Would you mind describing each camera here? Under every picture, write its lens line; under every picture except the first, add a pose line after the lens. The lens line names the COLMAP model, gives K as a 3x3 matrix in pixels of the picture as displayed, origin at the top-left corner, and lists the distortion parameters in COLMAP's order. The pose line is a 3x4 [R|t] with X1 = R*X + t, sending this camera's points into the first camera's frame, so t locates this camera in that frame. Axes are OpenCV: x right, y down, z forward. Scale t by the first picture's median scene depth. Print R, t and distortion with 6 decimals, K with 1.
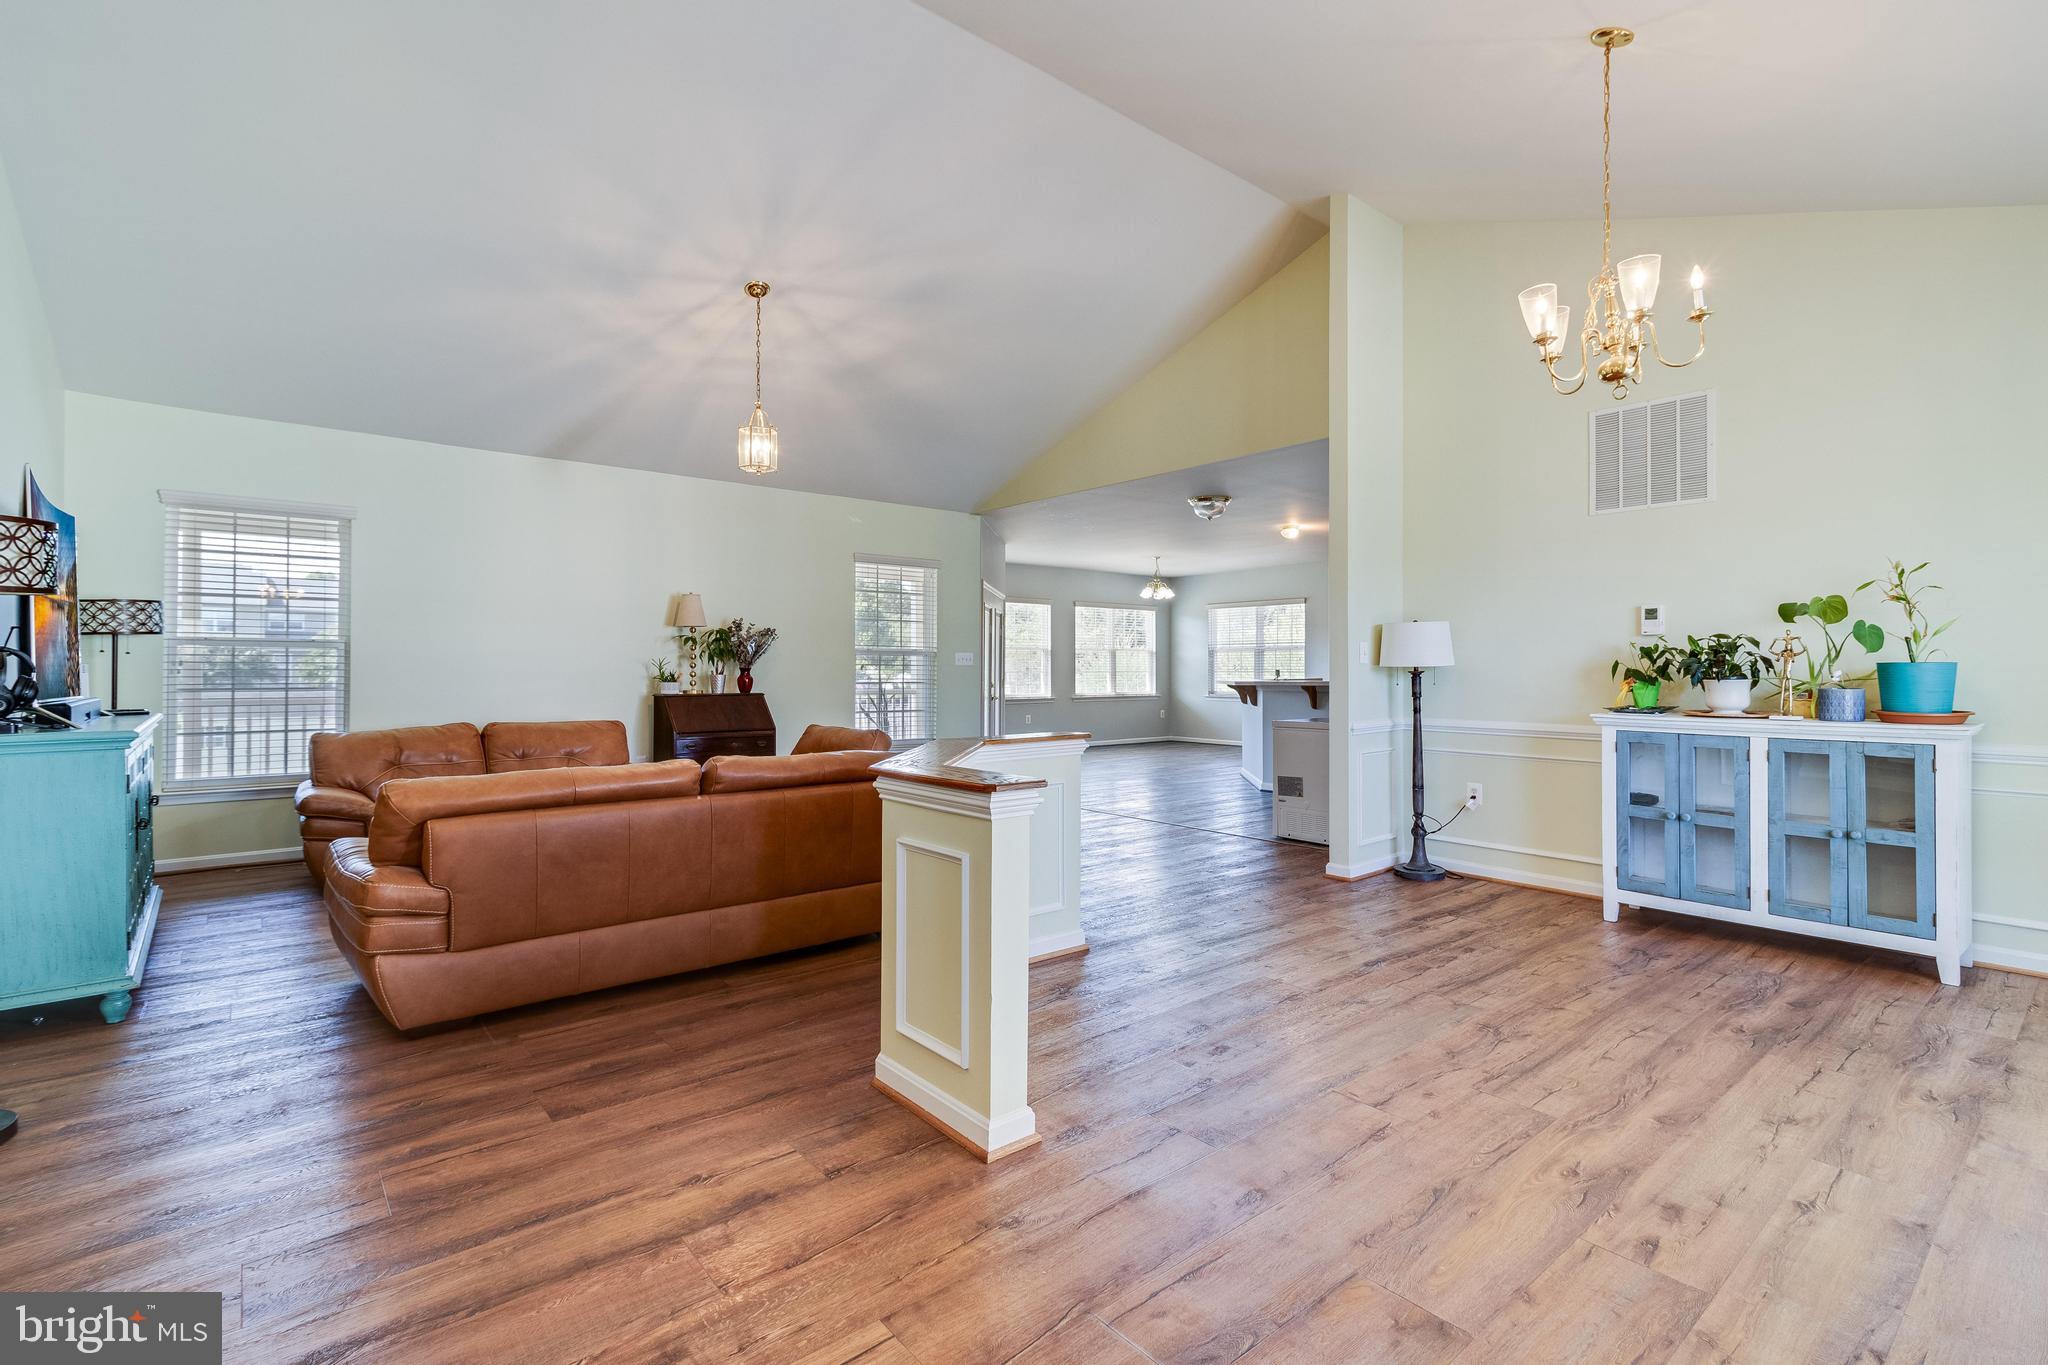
lens RADIAL K [[945.4, 0, 1043.6], [0, 945.4, 662.1], [0, 0, 1]] dist [0.000649, 0.001785]
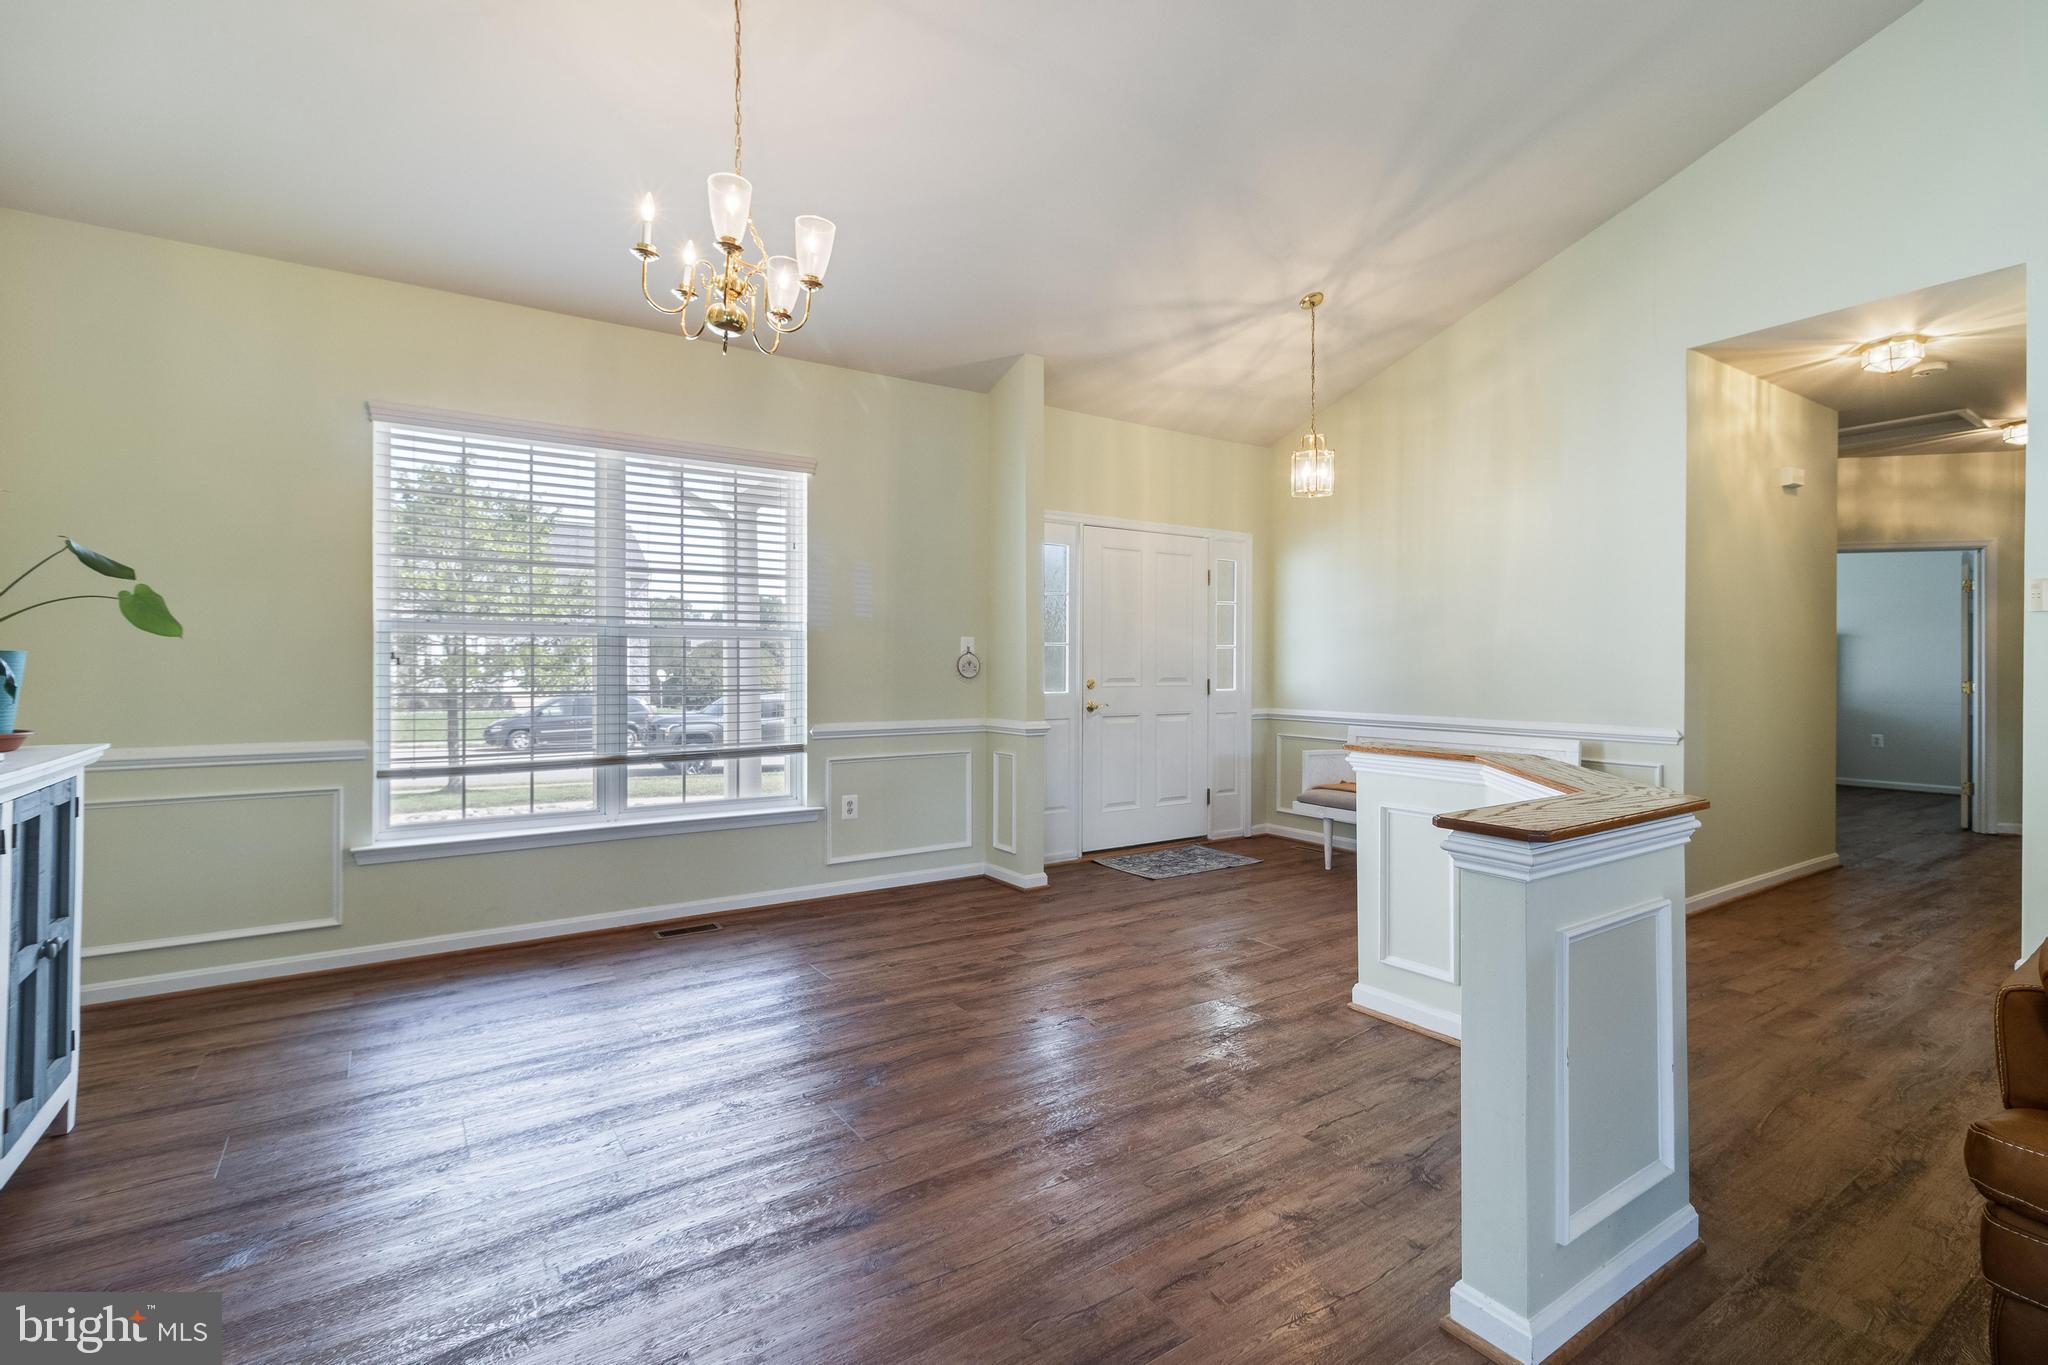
lens RADIAL K [[945.4, 0, 1027.1], [0, 945.4, 666.1], [0, 0, 1]] dist [0.000649, 0.001785]
pose [[-0.993781, -0.000303, 0.111348, 0.181346], [-0.001146, 0.999971, -0.007512, 0.012393], [-0.111342, -0.007593, -0.993753, 1.419841]]
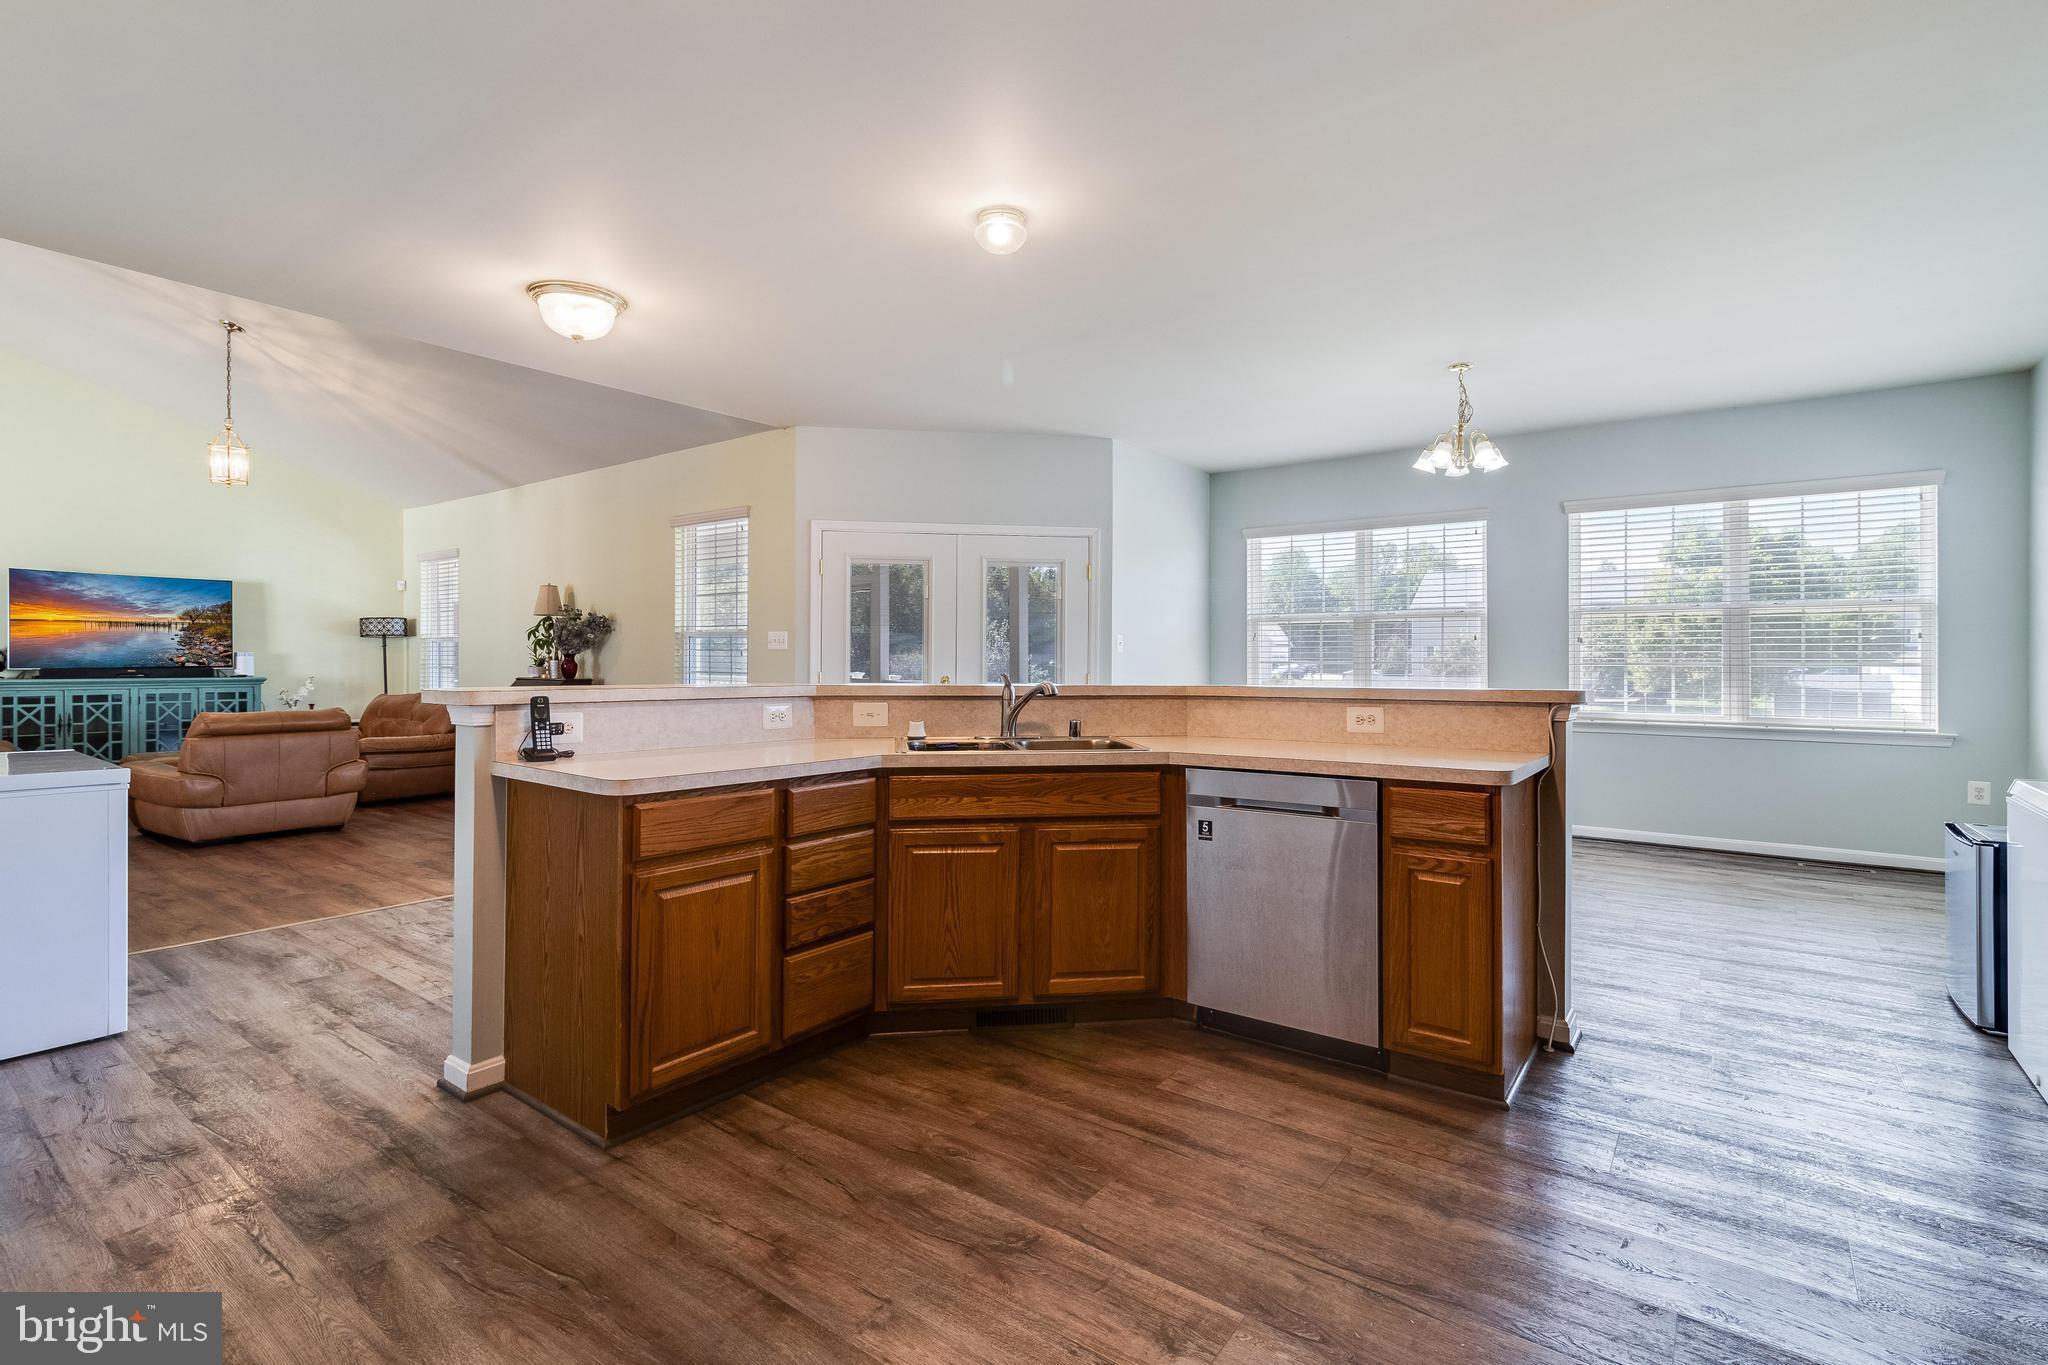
lens RADIAL K [[945.4, 0, 1026.2], [0, 945.4, 641.9], [0, 0, 1]] dist [0.000649, 0.001785]
pose [[0.218109, -0.013850, -0.975826, 1.416773], [0.005513, 0.999901, -0.012960, 0.017242], [0.975909, -0.002553, 0.218164, 2.295412]]
